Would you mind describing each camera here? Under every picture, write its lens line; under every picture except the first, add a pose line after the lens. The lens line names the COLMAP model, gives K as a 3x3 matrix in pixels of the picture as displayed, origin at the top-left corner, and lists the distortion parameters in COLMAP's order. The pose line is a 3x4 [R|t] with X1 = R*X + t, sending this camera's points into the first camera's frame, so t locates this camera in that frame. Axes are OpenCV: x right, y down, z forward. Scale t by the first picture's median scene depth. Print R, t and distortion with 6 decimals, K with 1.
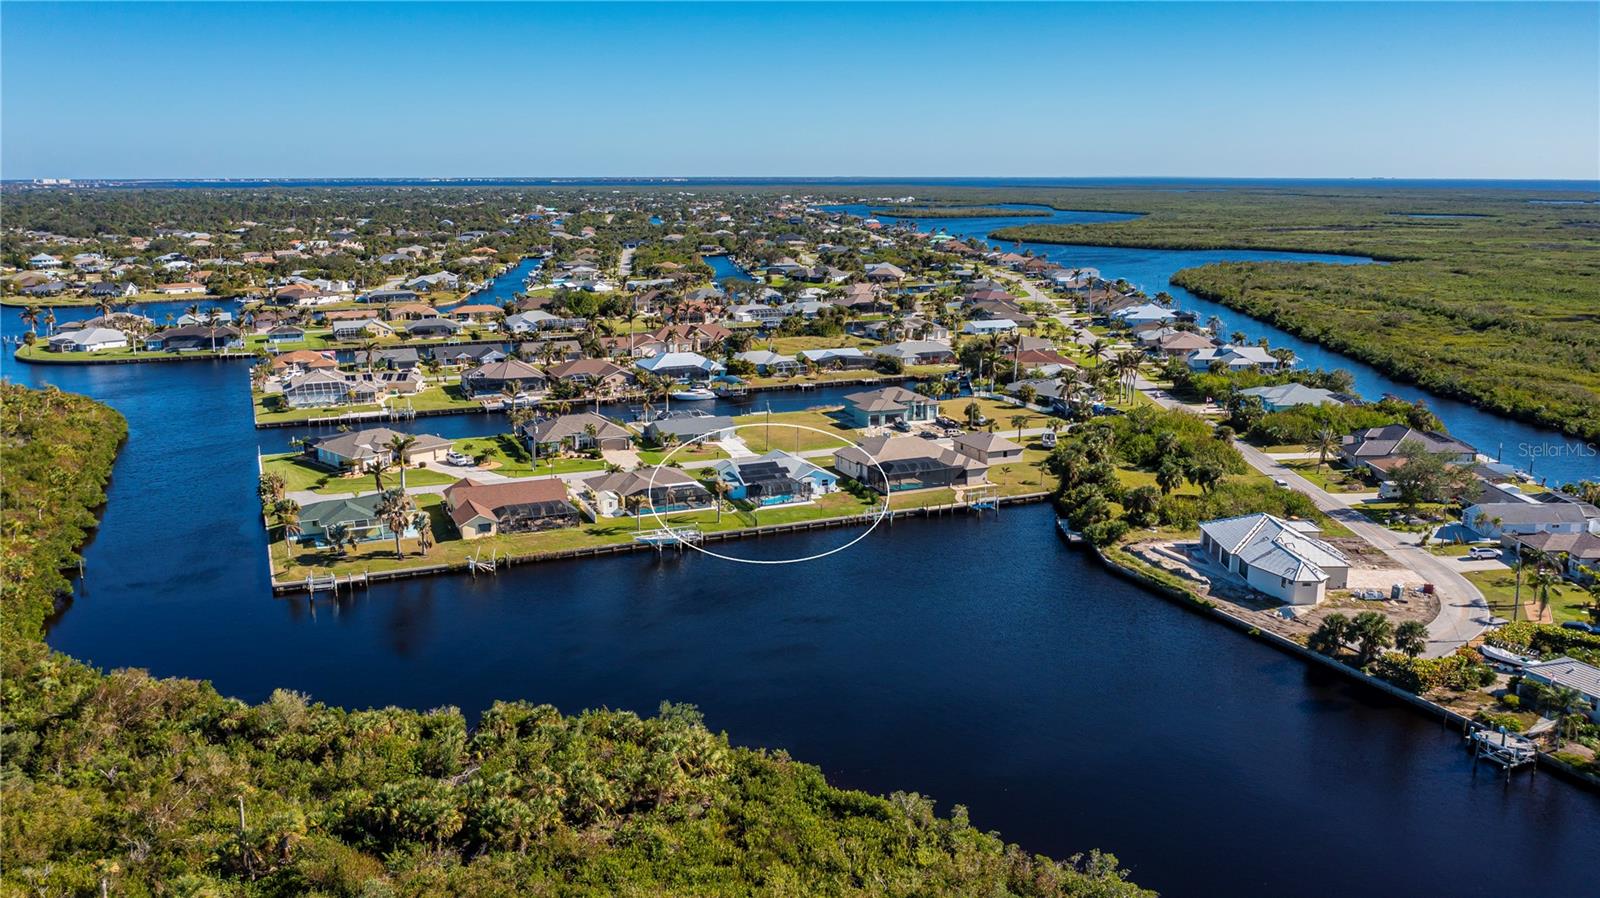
lens RADIAL K [[1253.0, 0, 792.0], [0, 1253.0, 452.8], [0, 0, 1]] dist [-0.023408, 0.000725]
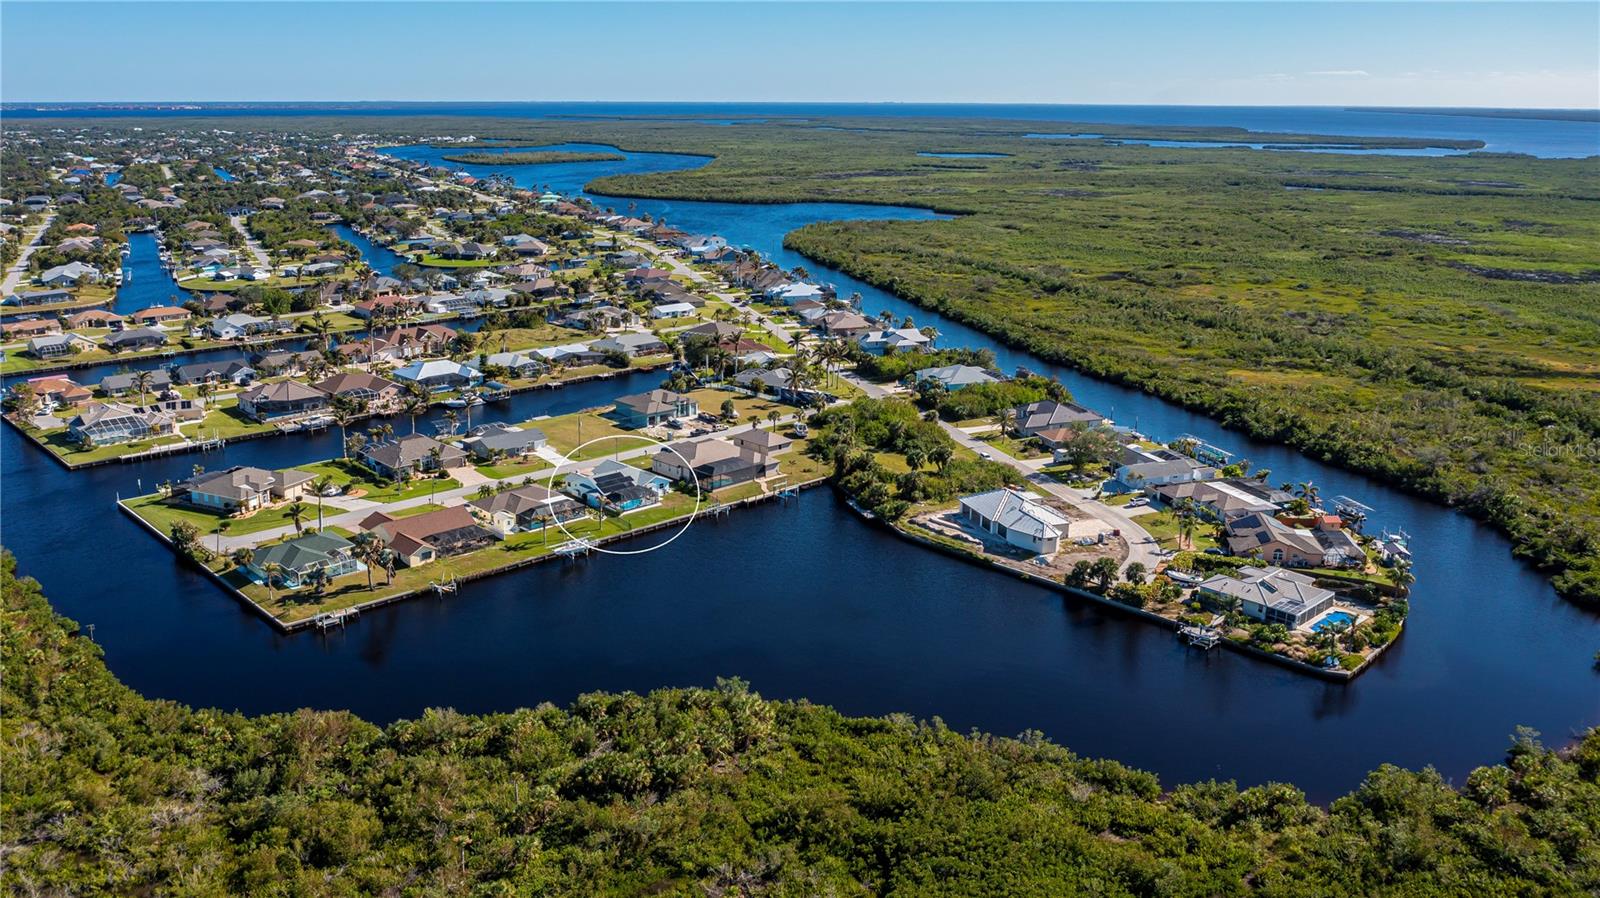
lens RADIAL K [[1253.0, 0, 807.7], [0, 1253.0, 443.1], [0, 0, 1]] dist [-0.023408, 0.000725]
pose [[0.938357, -0.071689, 0.338151, -0.230657], [0.057848, 0.997030, 0.050847, -0.066216], [-0.340792, -0.028151, 0.939717, -0.183542]]
